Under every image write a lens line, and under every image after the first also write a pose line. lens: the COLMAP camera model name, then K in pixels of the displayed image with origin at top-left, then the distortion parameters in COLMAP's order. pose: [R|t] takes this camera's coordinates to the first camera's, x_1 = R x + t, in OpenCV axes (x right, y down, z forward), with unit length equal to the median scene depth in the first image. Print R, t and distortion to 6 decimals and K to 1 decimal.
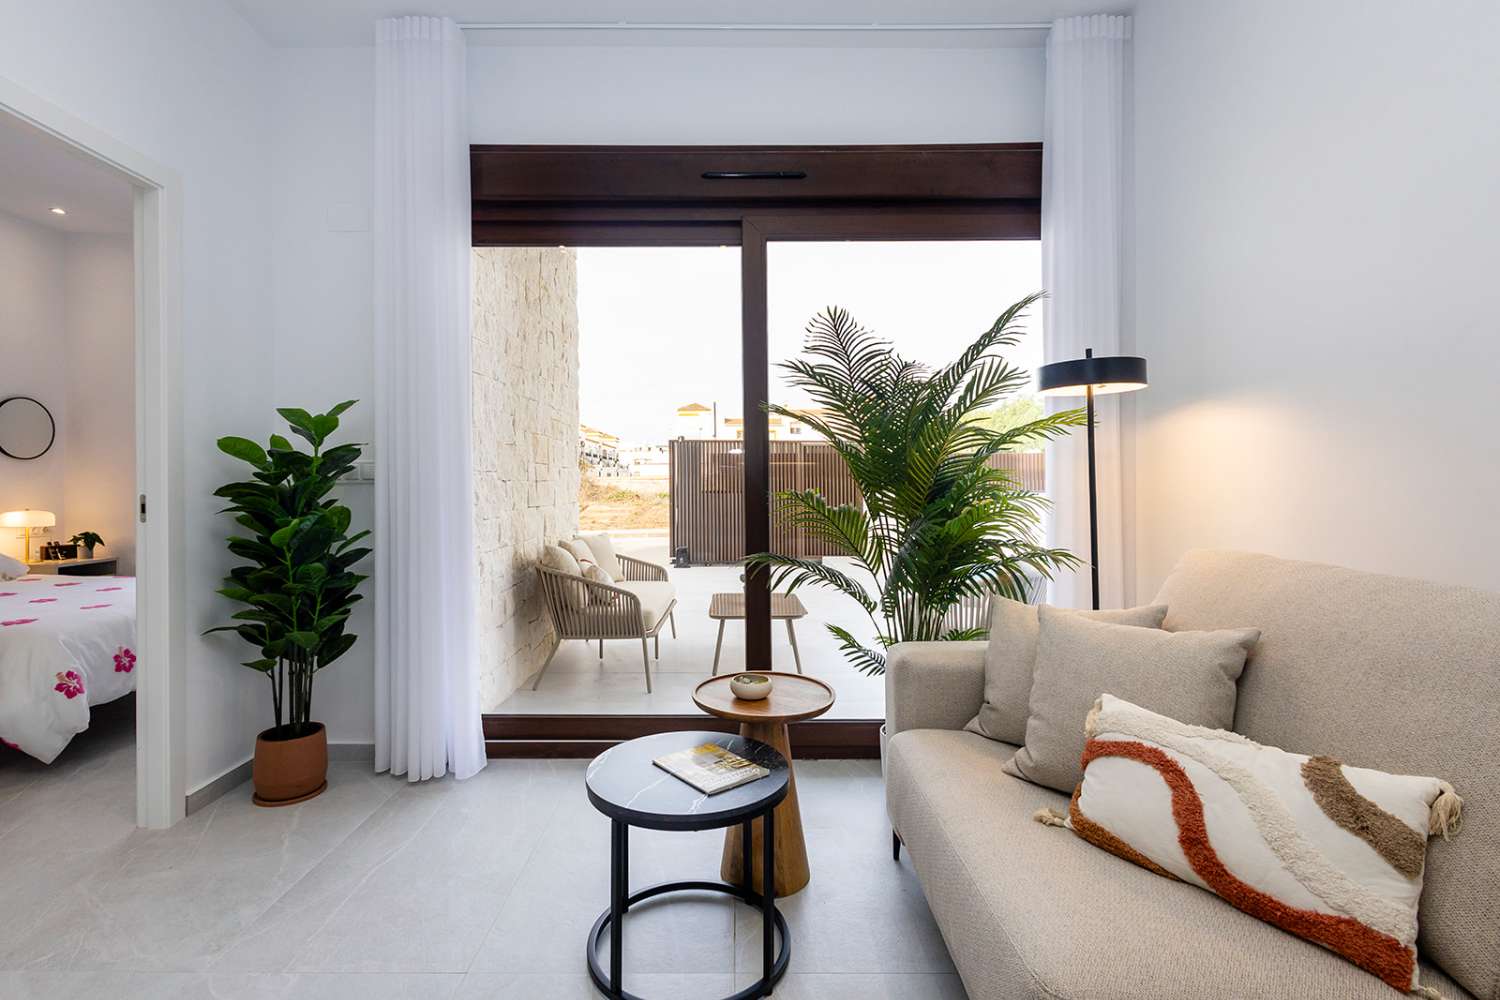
lens RADIAL K [[696.9, 0, 750.0], [0, 696.9, 500.0], [0, 0, 1]] dist [0.000262, -0.000086]
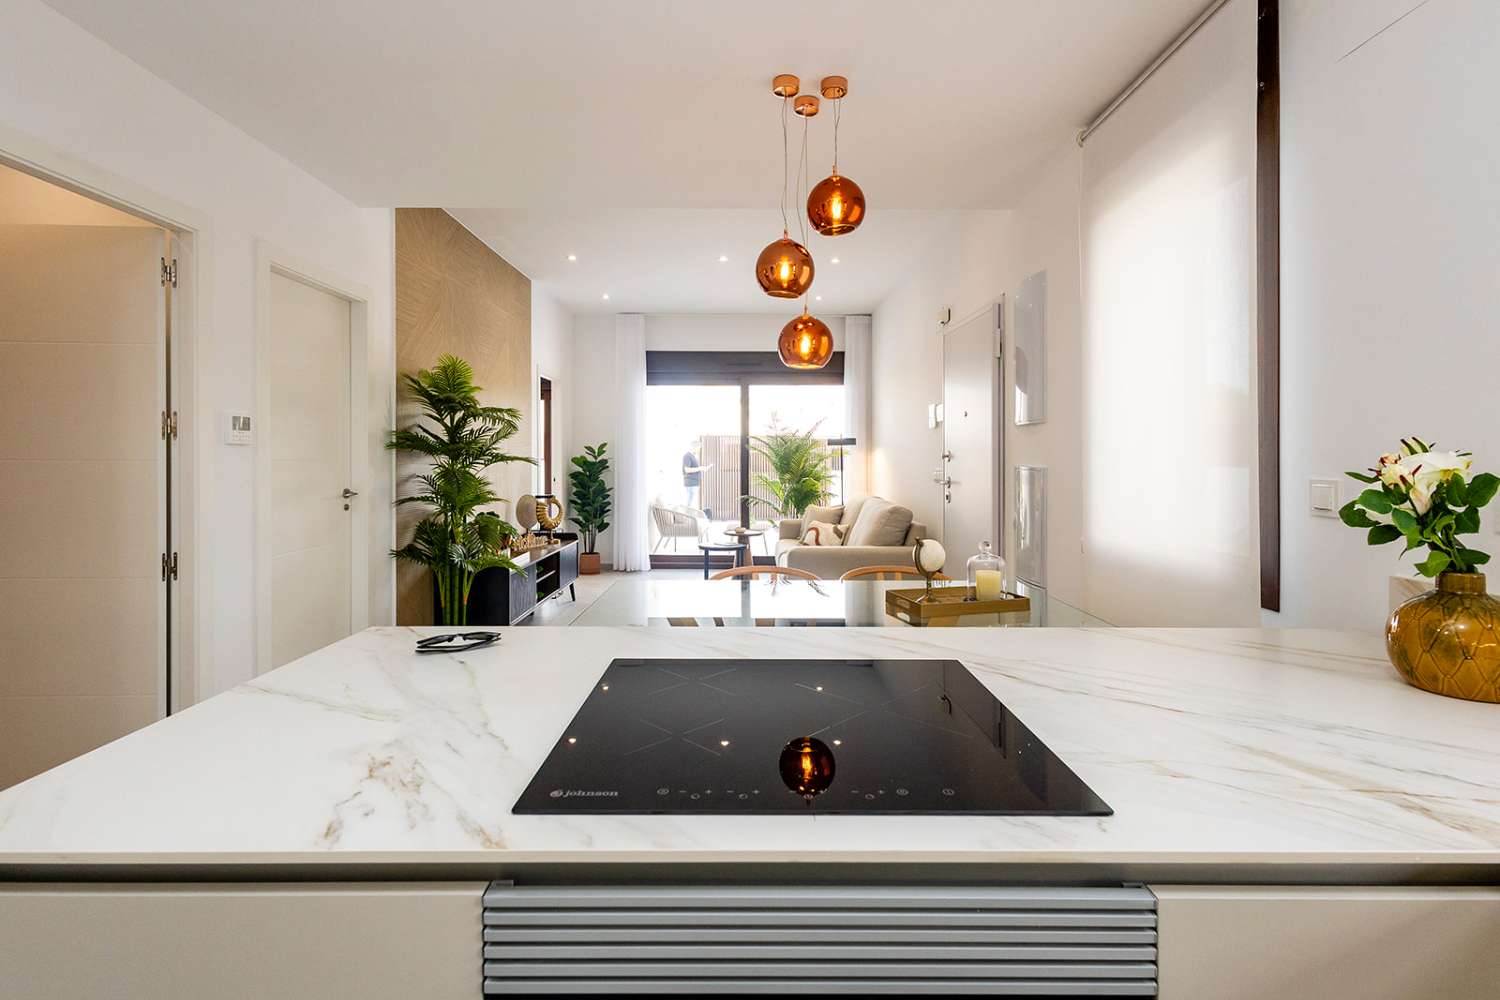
lens RADIAL K [[696.9, 0, 750.0], [0, 696.9, 500.0], [0, 0, 1]] dist [0.000262, -0.000086]
pose [[0.999728, 0.005506, -0.022680, 0.099313], [-0.004650, 0.999282, 0.037613, -0.017827], [0.022871, -0.037497, 0.999035, -1.948461]]
